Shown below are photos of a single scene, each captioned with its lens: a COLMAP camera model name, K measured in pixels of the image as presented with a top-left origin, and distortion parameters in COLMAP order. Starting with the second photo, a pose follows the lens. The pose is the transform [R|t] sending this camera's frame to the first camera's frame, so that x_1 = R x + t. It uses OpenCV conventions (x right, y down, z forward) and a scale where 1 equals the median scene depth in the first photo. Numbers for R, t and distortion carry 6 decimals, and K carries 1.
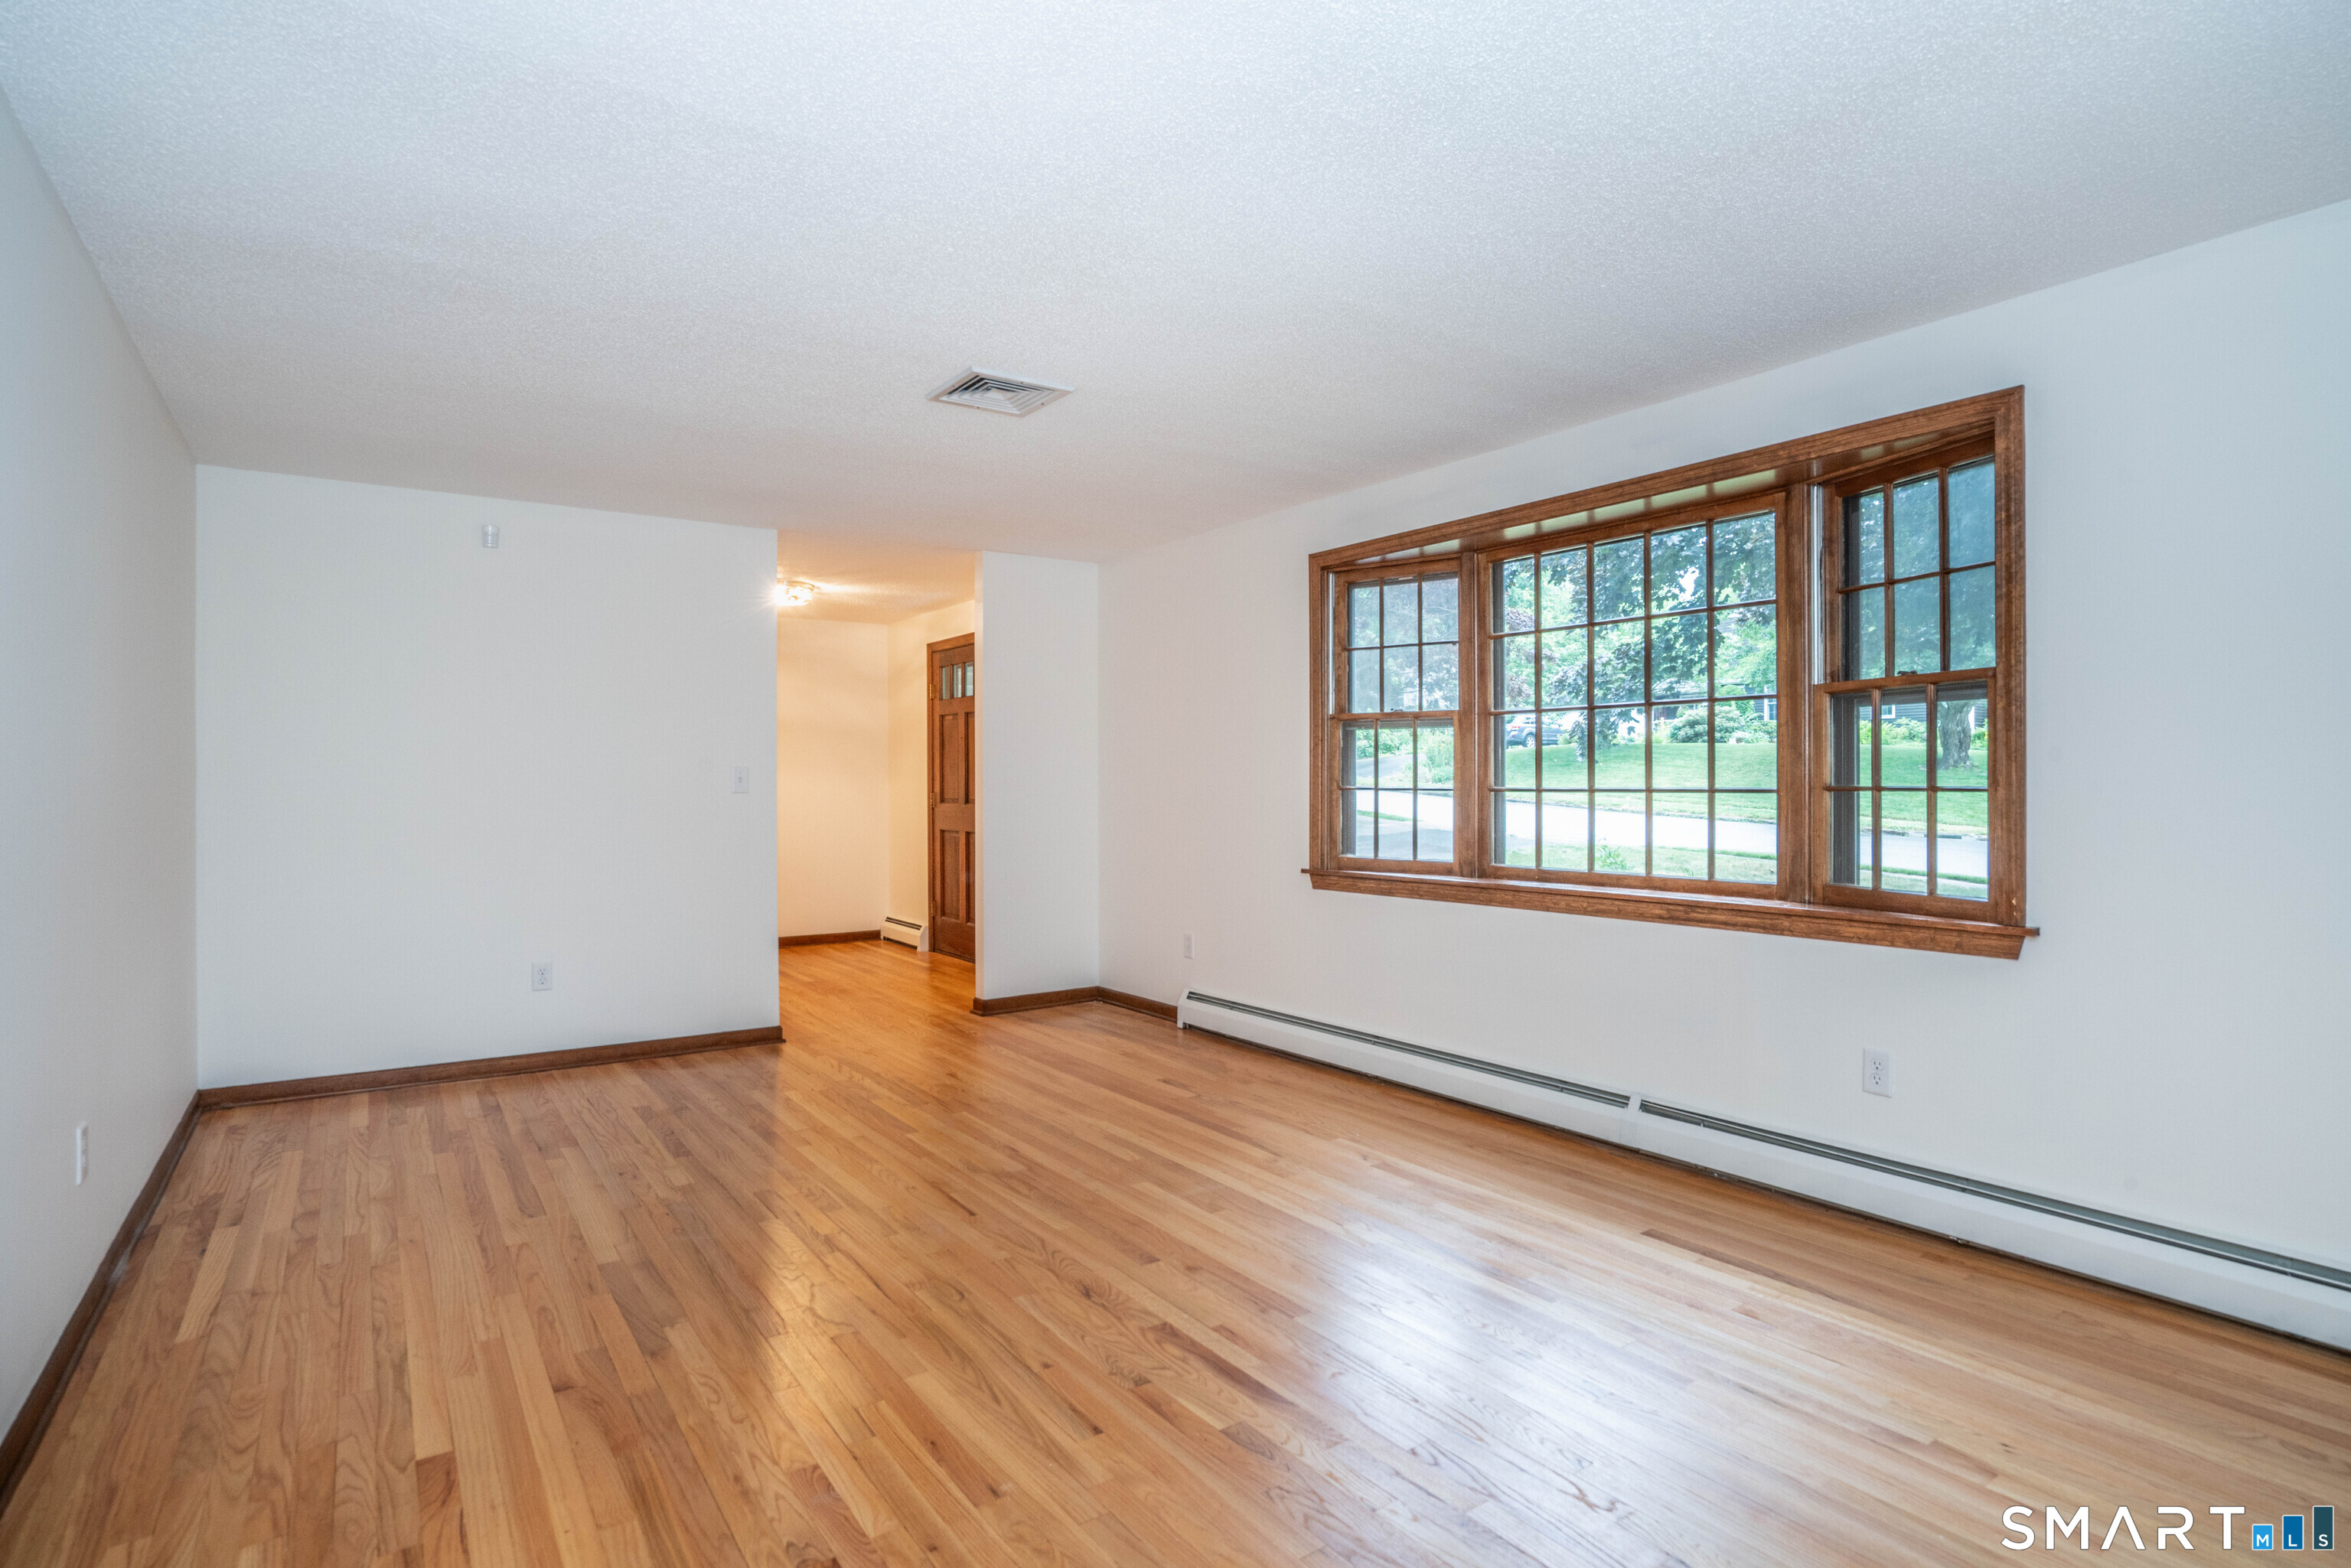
lens RADIAL K [[1234.2, 0, 1188.6], [0, 1234.2, 762.6], [0, 0, 1]] dist [0.008335, -0.001115]
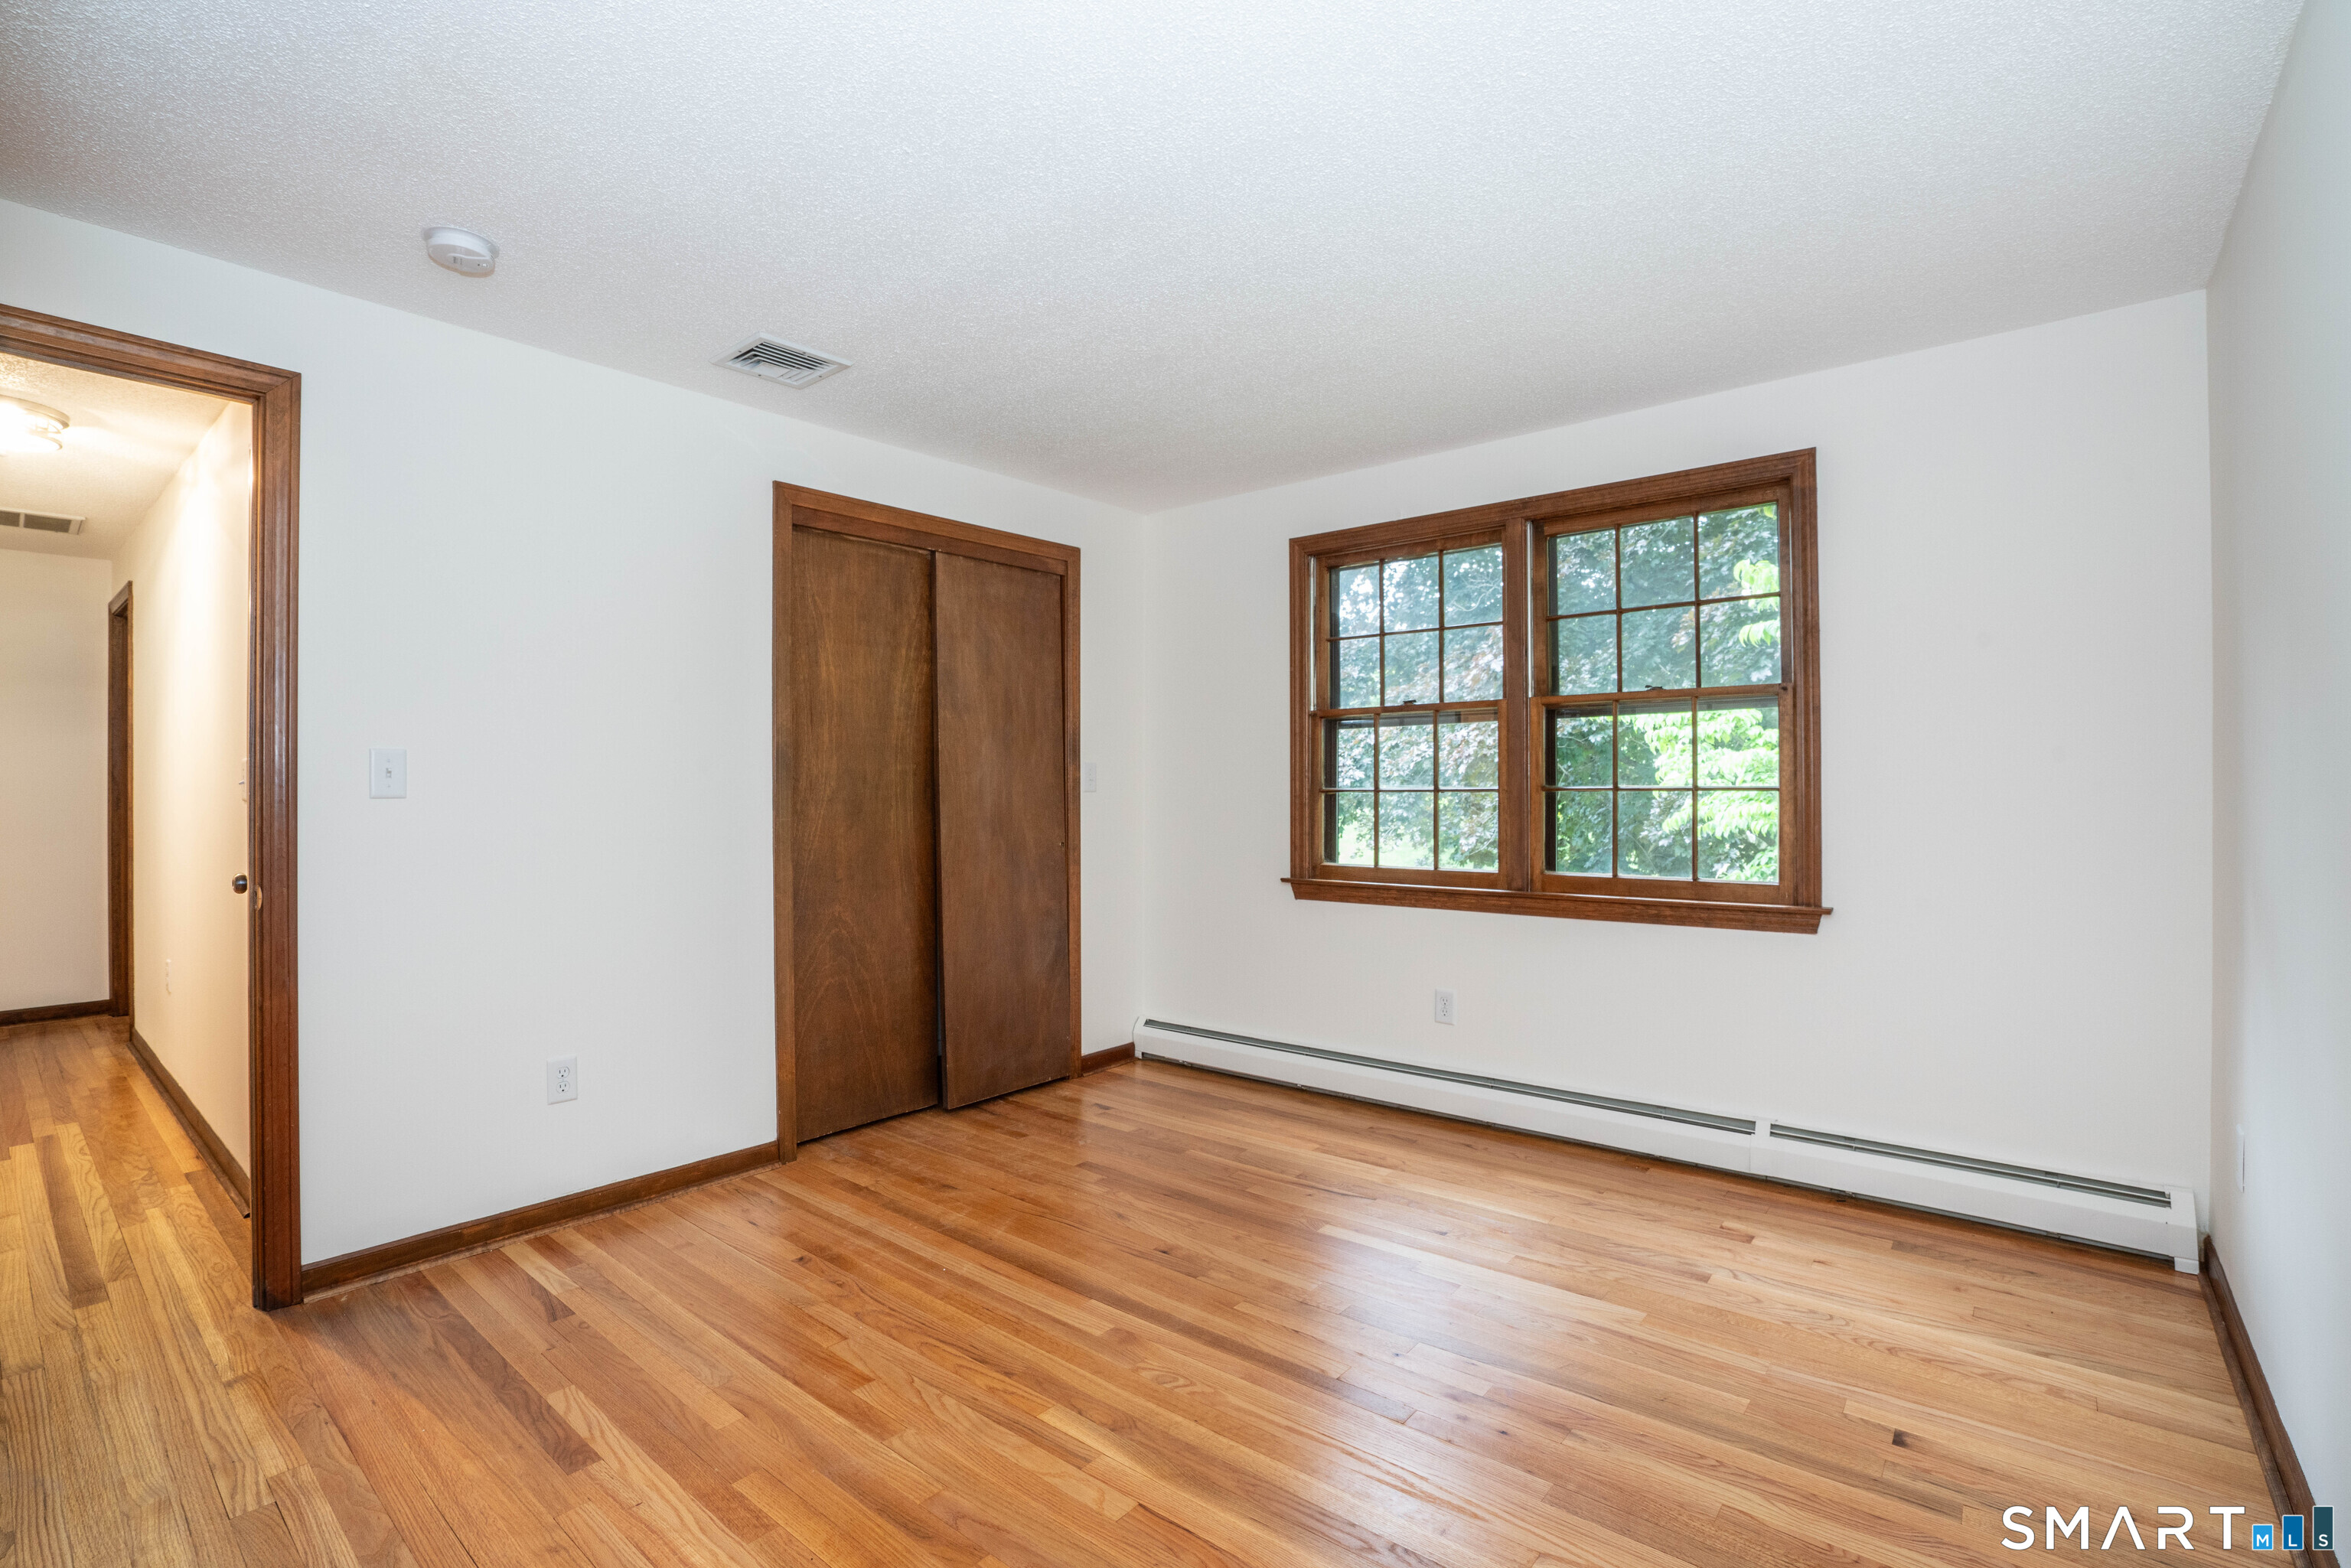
lens RADIAL K [[1062.7, 0, 1240.8], [0, 1062.7, 786.5], [0, 0, 1]] dist [-0.037331, 0.004422]
pose [[0.946176, 0.003035, 0.323639, -0.196720], [-0.009113, 0.999809, 0.017265, 0.006190], [-0.323524, -0.019285, 0.946023, 0.282513]]
